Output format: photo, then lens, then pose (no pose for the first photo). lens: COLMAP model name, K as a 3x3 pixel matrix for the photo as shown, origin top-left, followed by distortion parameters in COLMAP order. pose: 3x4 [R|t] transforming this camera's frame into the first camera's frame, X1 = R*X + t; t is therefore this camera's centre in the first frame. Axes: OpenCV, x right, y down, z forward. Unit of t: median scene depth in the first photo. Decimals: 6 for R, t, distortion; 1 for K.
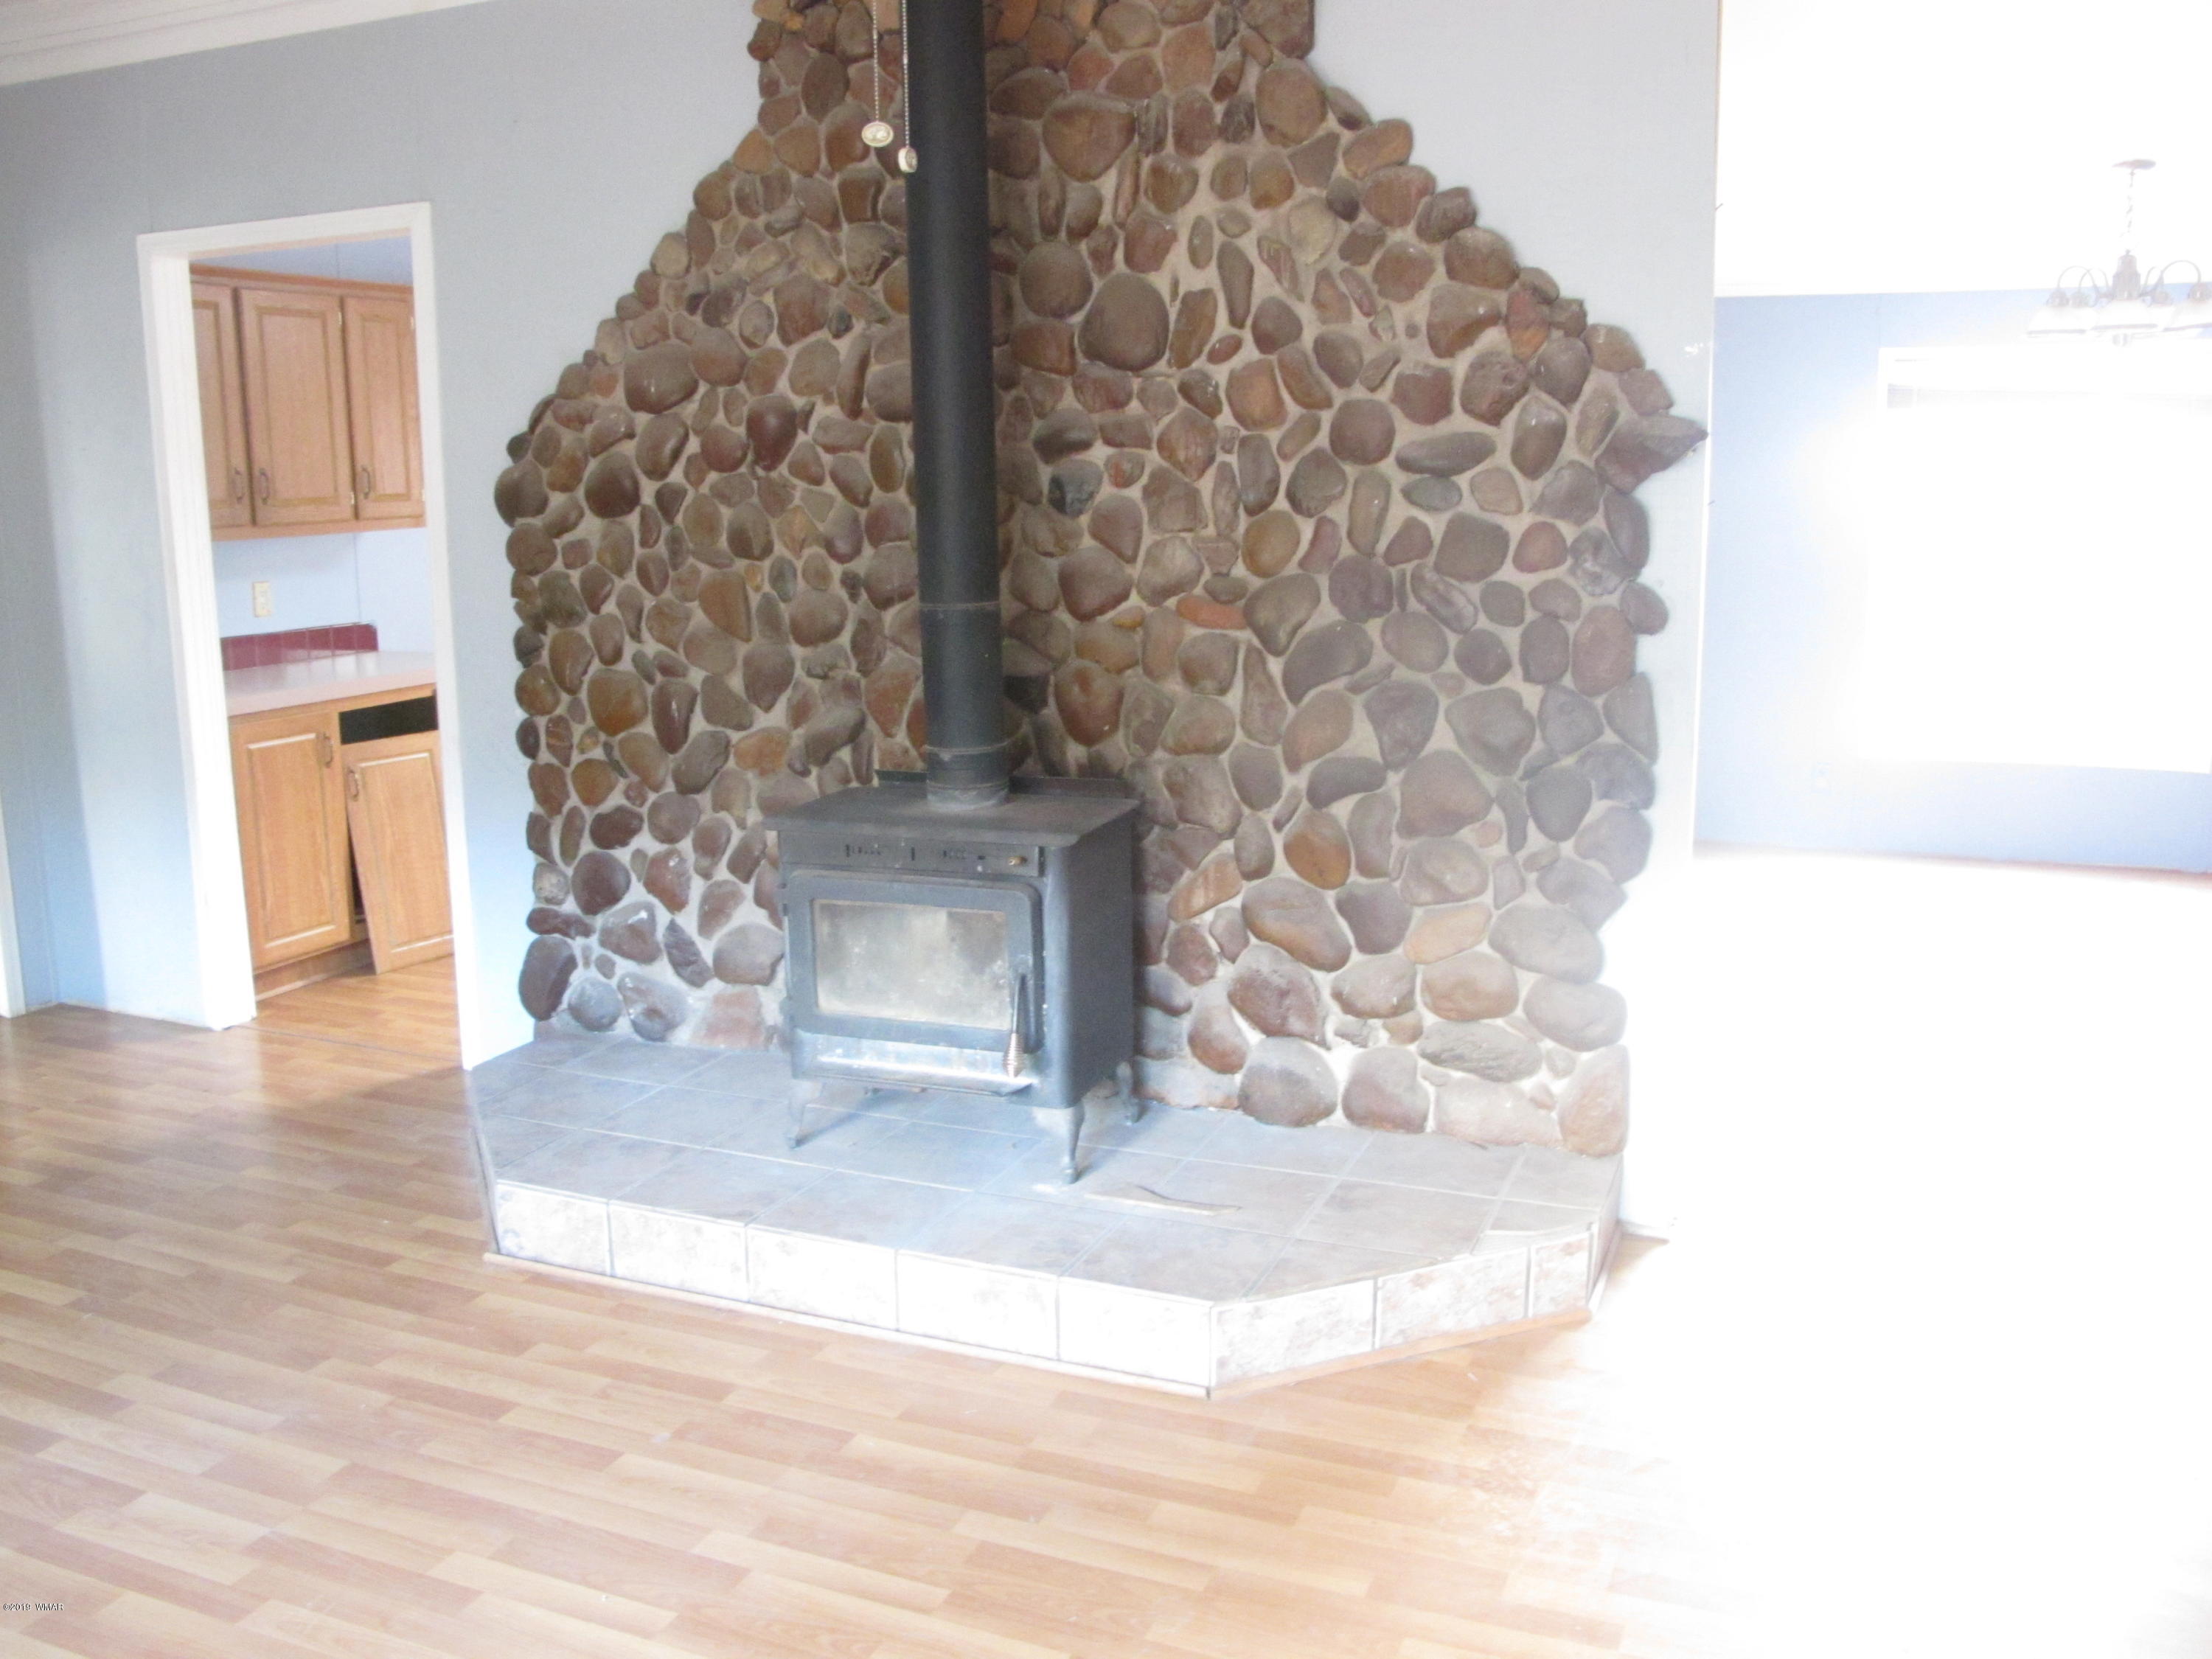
lens RADIAL K [[1835.0, 0, 1104.7], [0, 1835.0, 816.6], [0, 0, 1]] dist [-0.140278, 0.096657]
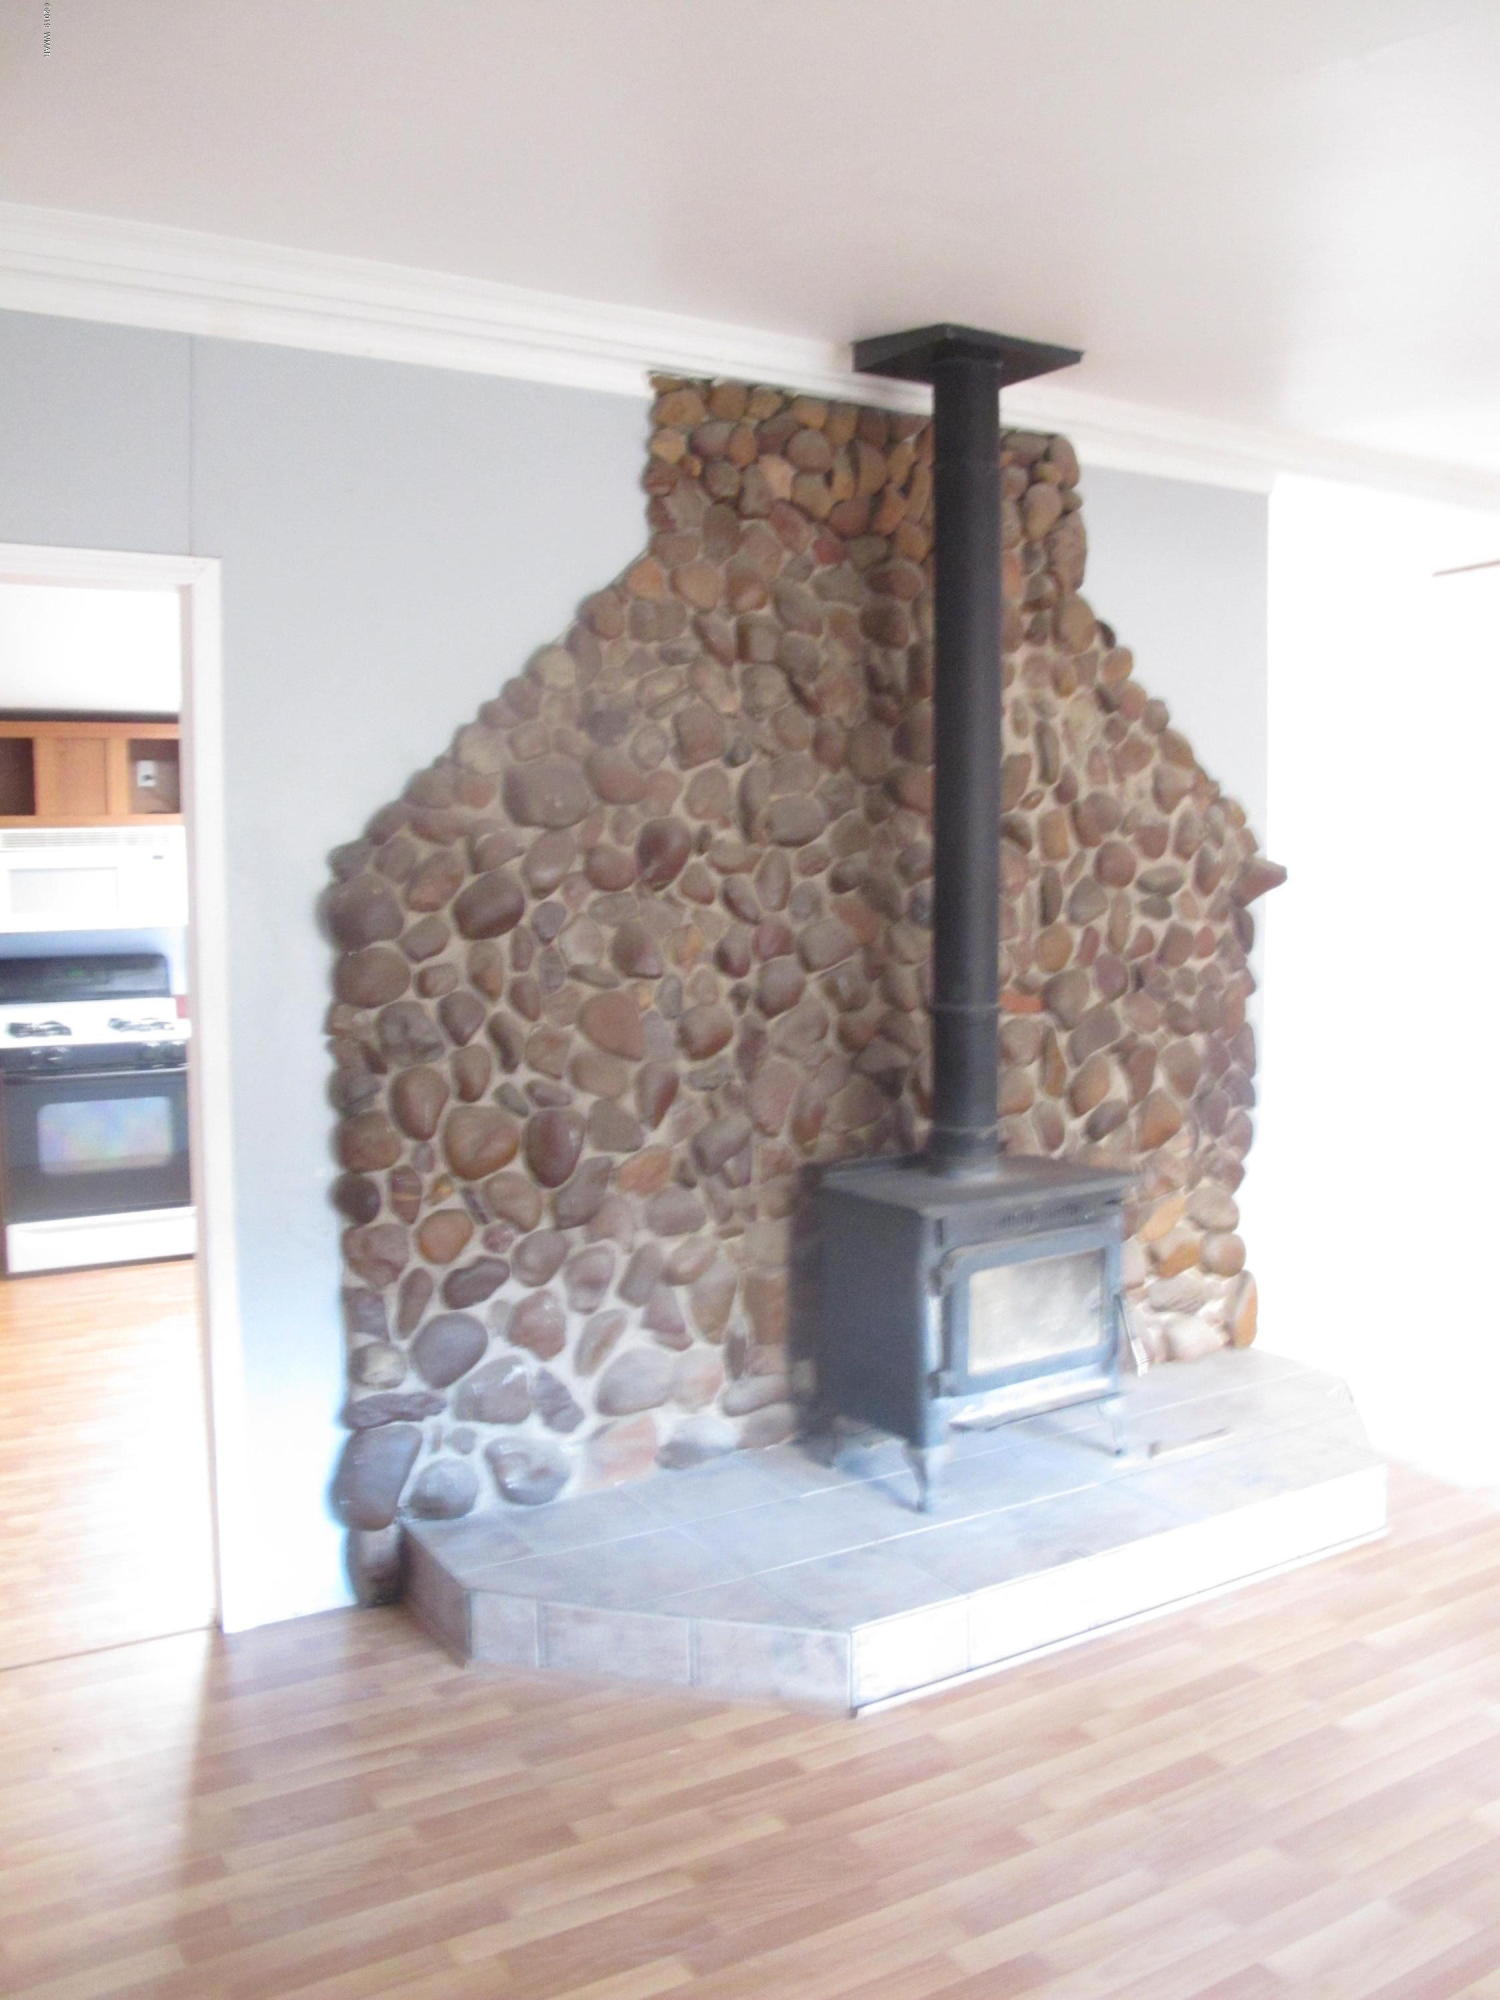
lens RADIAL K [[1659.1, 0, 746.6], [0, 1659.1, 986.4], [0, 0, 1]] dist [-0.140278, 0.096657]
pose [[0.603174, -0.046932, 0.796228, -0.917381], [0.145179, 0.988052, -0.051740, -0.084679], [-0.784286, 0.146804, 0.602781, 0.423830]]
